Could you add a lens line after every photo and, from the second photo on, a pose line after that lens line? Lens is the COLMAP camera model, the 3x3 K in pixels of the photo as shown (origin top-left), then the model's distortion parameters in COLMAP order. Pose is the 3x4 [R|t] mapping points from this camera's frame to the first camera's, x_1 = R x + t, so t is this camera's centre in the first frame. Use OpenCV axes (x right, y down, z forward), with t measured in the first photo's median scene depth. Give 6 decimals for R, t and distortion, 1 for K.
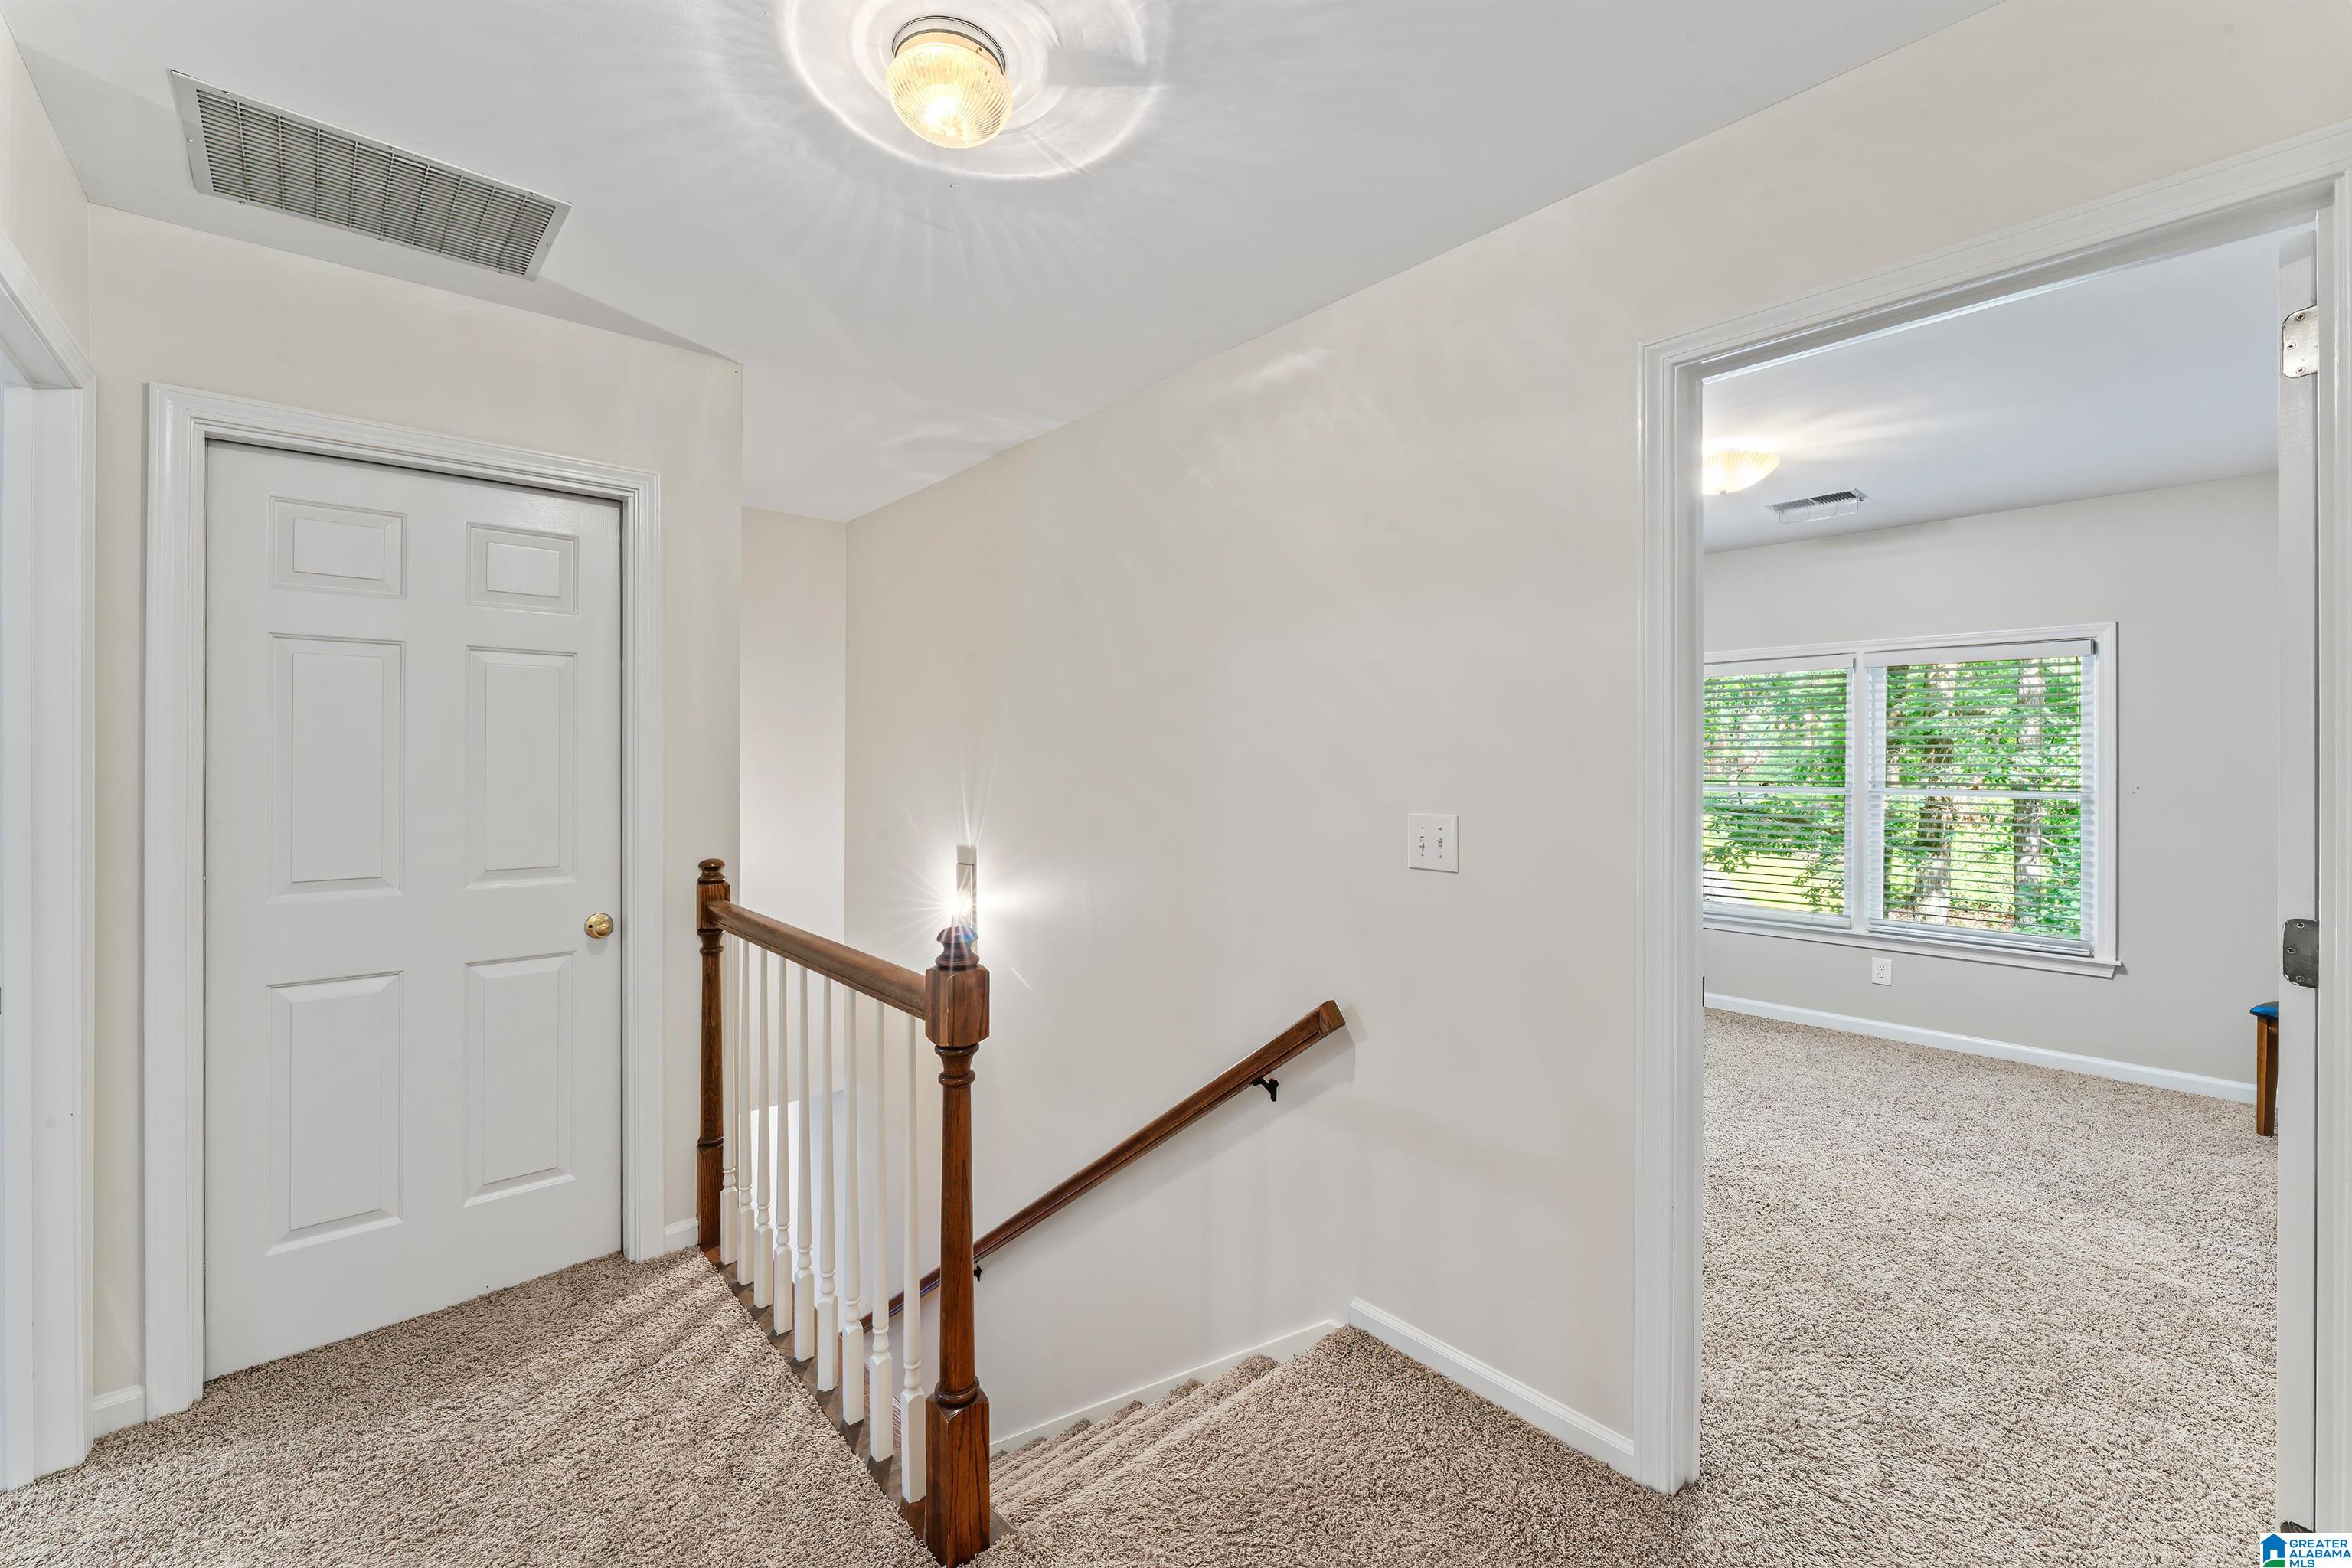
lens RADIAL K [[967.8, 0, 1179.0], [0, 967.8, 761.6], [0, 0, 1]] dist [-0.001460, -0.000082]
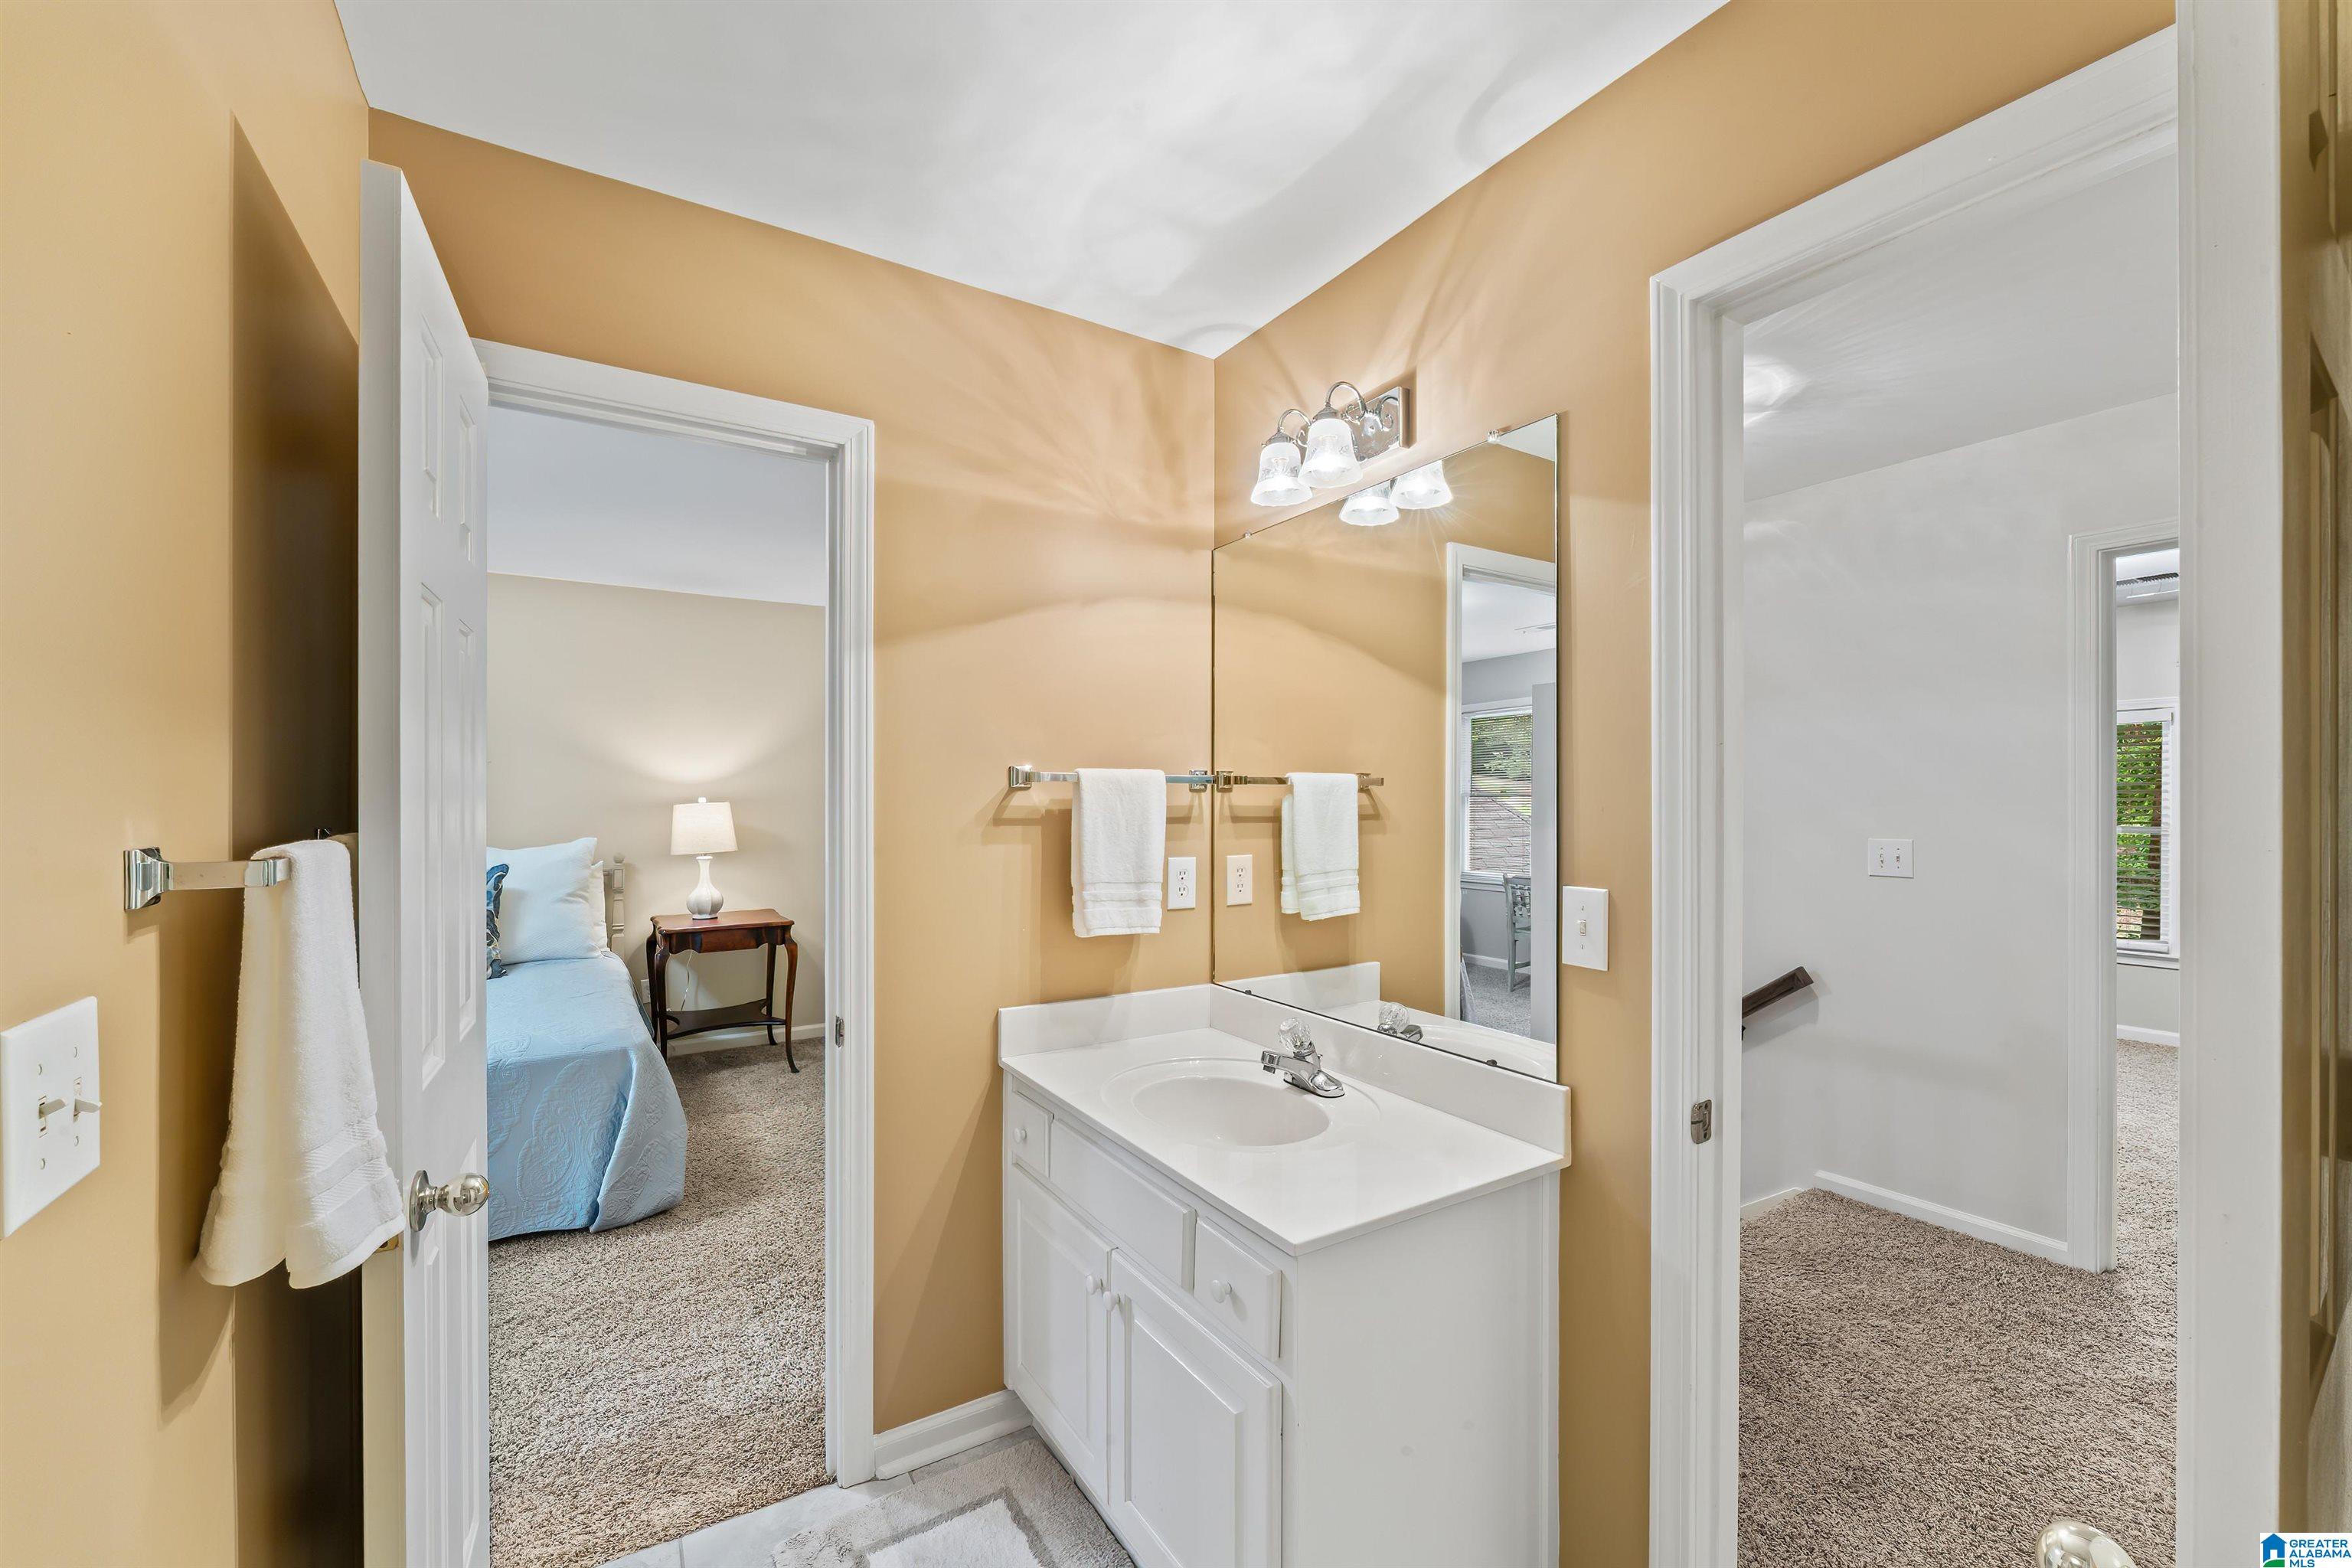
lens RADIAL K [[950.1, 0, 1179.2], [0, 950.1, 801.8], [0, 0, 1]] dist [-0.003315, -0.000061]
pose [[0.985828, -0.001097, -0.167754, -0.559909], [0.000811, 0.999998, -0.001772, -0.001634], [0.167755, 0.001611, 0.985827, -0.608590]]
